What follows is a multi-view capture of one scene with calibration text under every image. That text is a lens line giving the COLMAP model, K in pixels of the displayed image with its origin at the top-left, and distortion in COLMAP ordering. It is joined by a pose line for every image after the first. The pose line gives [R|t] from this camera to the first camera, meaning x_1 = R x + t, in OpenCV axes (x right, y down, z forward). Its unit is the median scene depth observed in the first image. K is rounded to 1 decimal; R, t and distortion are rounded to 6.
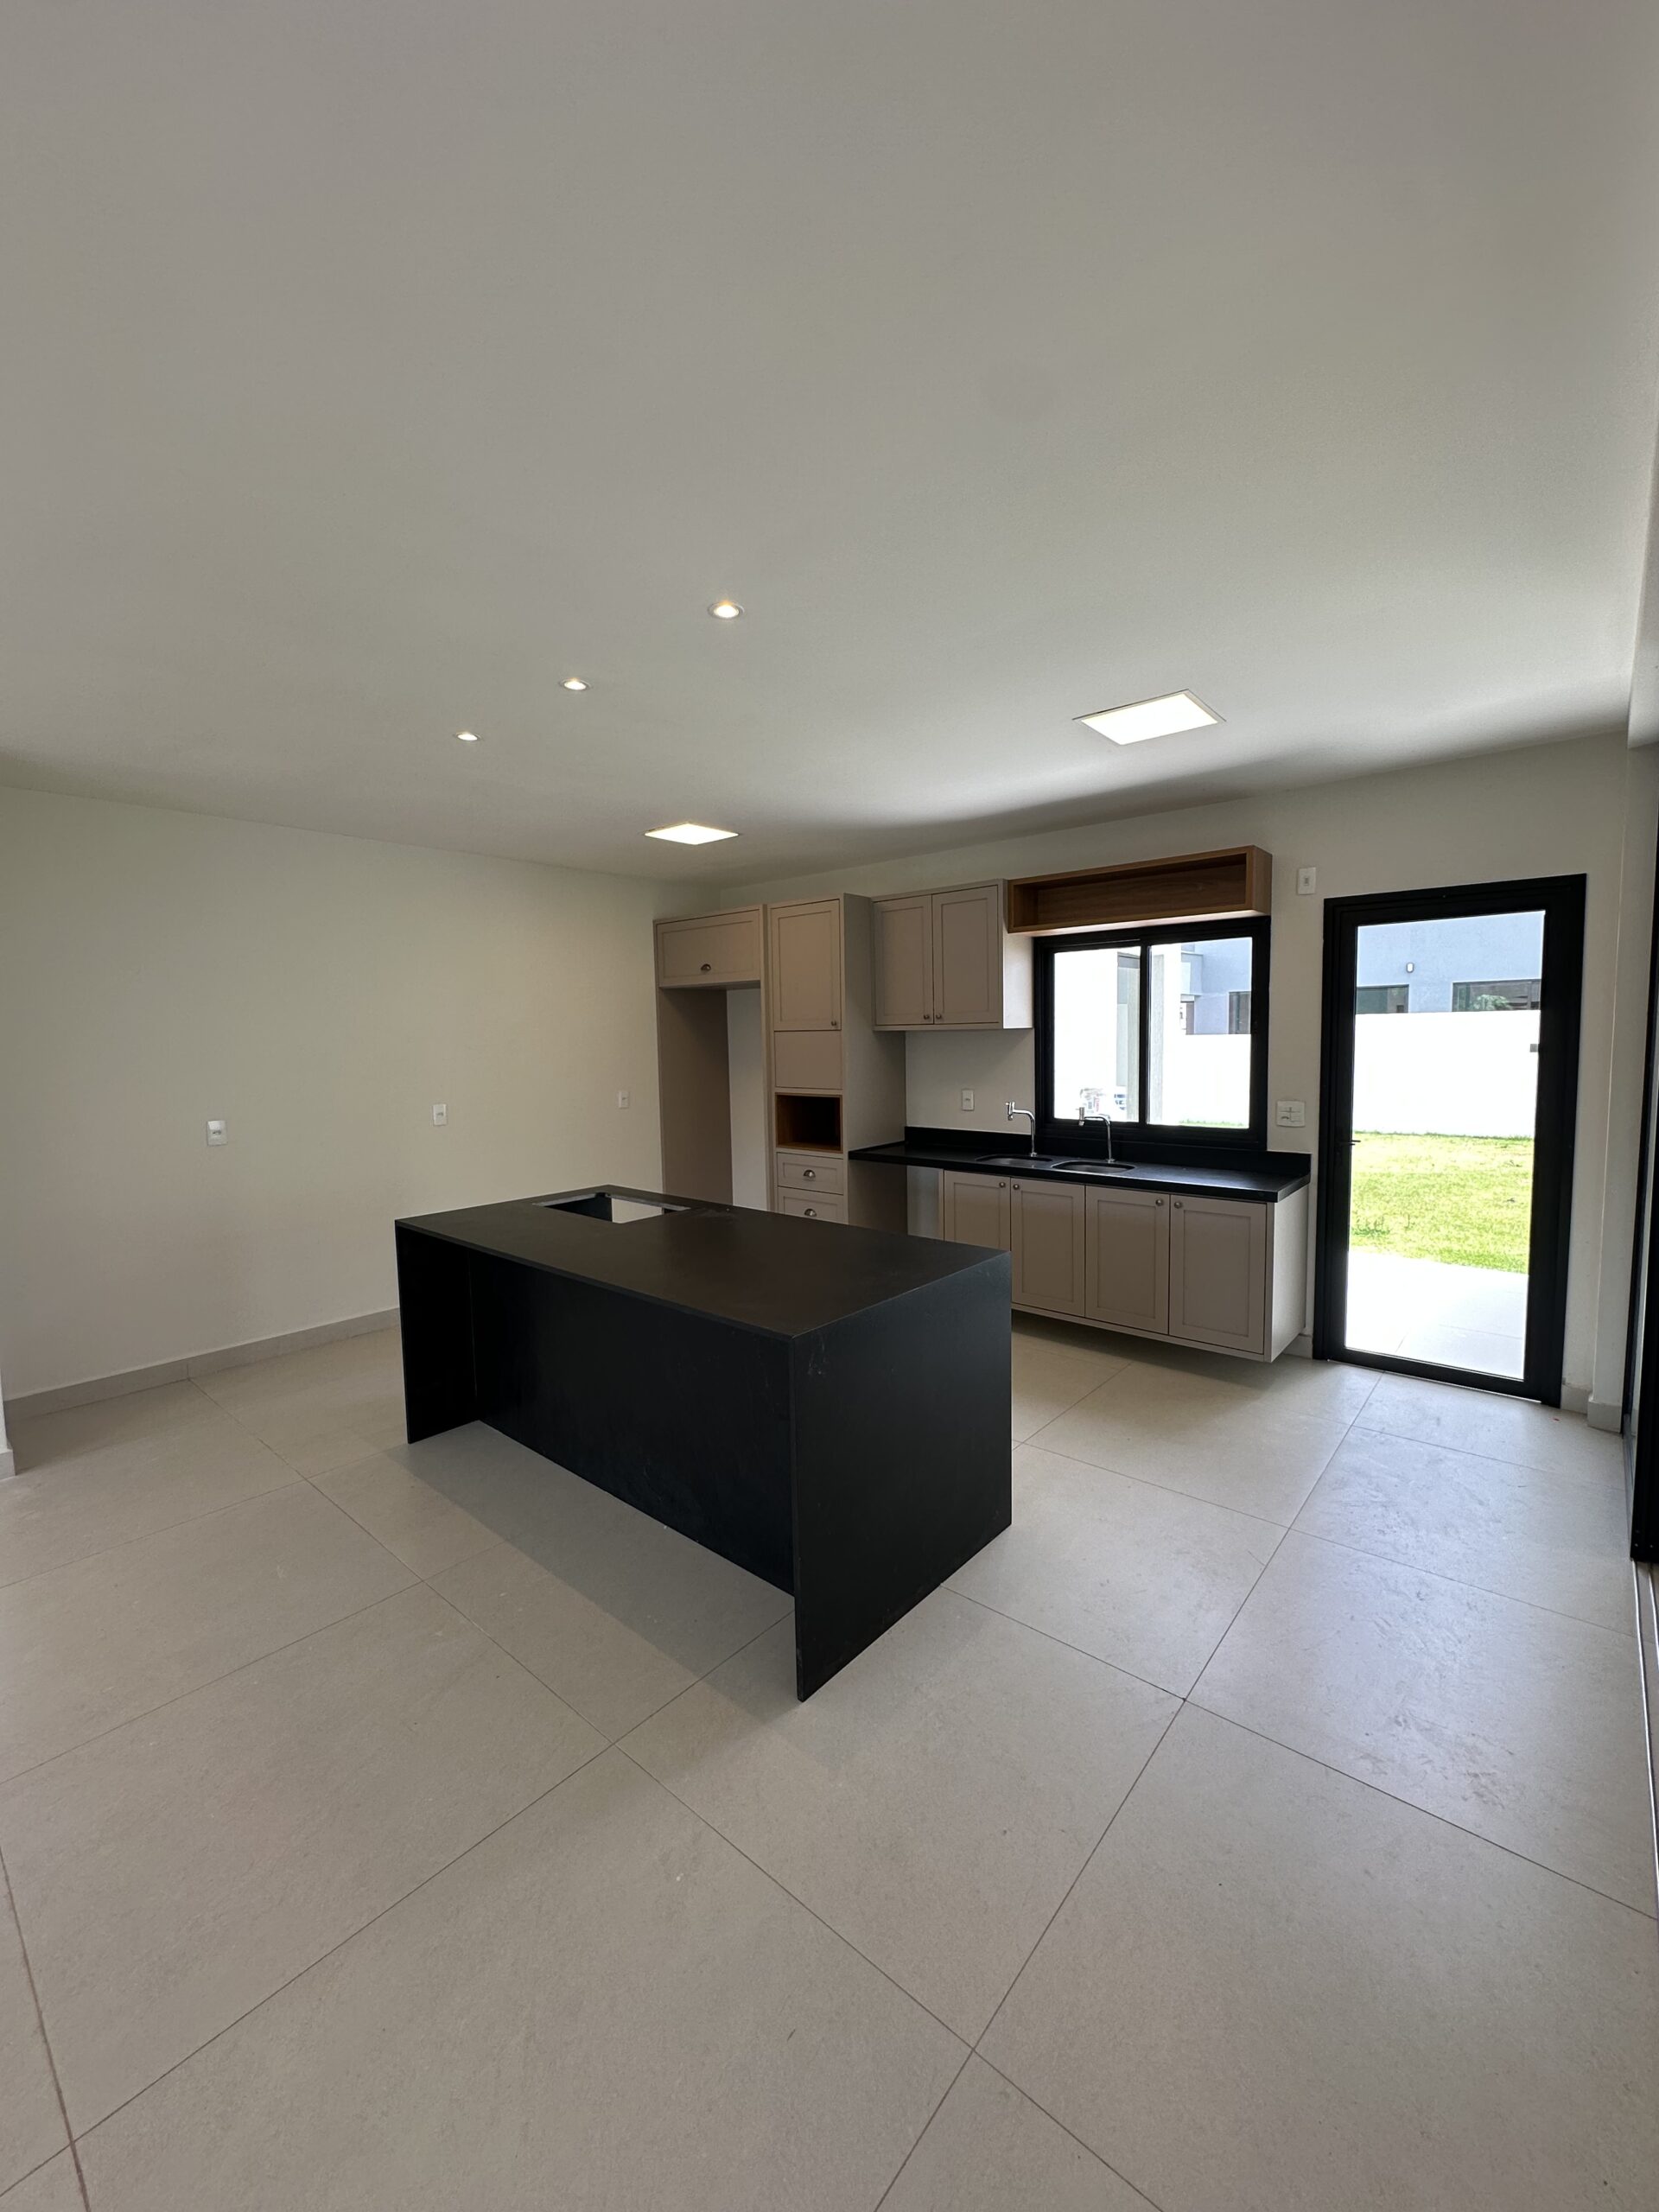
lens RADIAL K [[881.5, 0, 829.9], [0, 881.5, 1105.3], [0, 0, 1]] dist [0.001648, 0.000059]
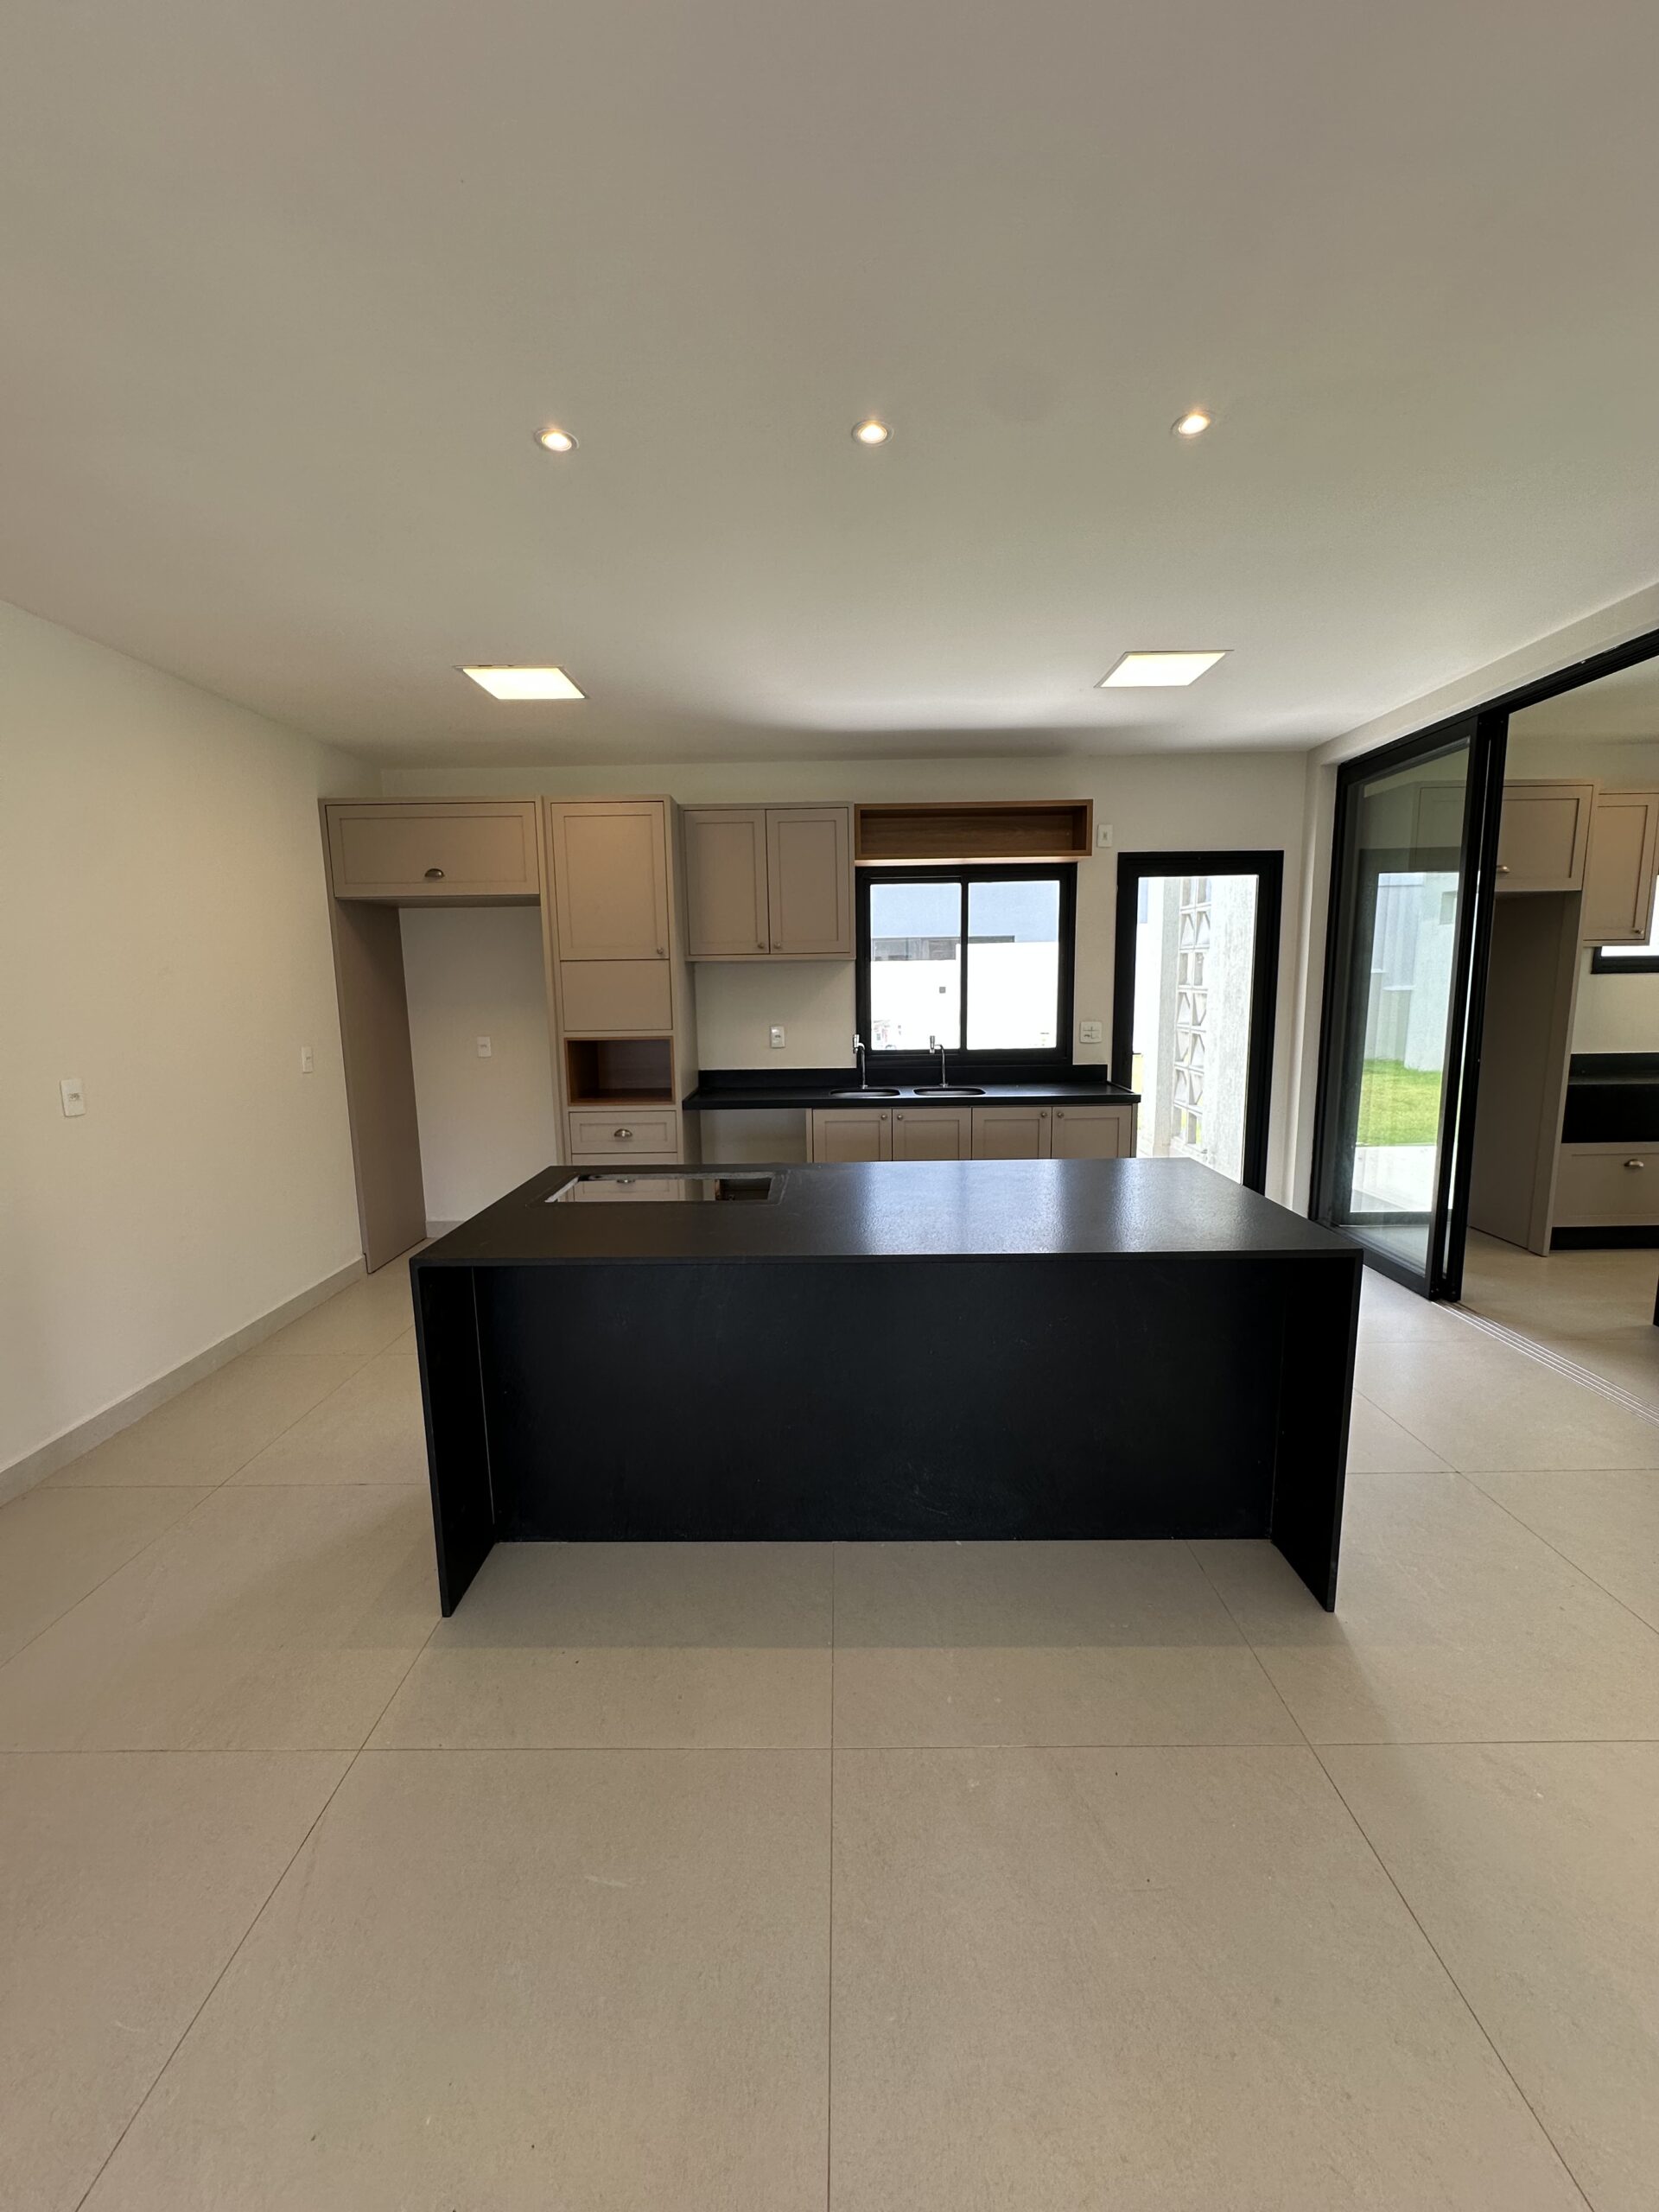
lens RADIAL K [[881.5, 0, 827.7], [0, 881.5, 1102.2], [0, 0, 1]] dist [0.001648, 0.000059]
pose [[0.765573, -0.086455, 0.637513, -0.461081], [0.055072, 0.996099, 0.068949, 0.001717], [-0.640987, -0.017677, 0.767348, 0.269949]]
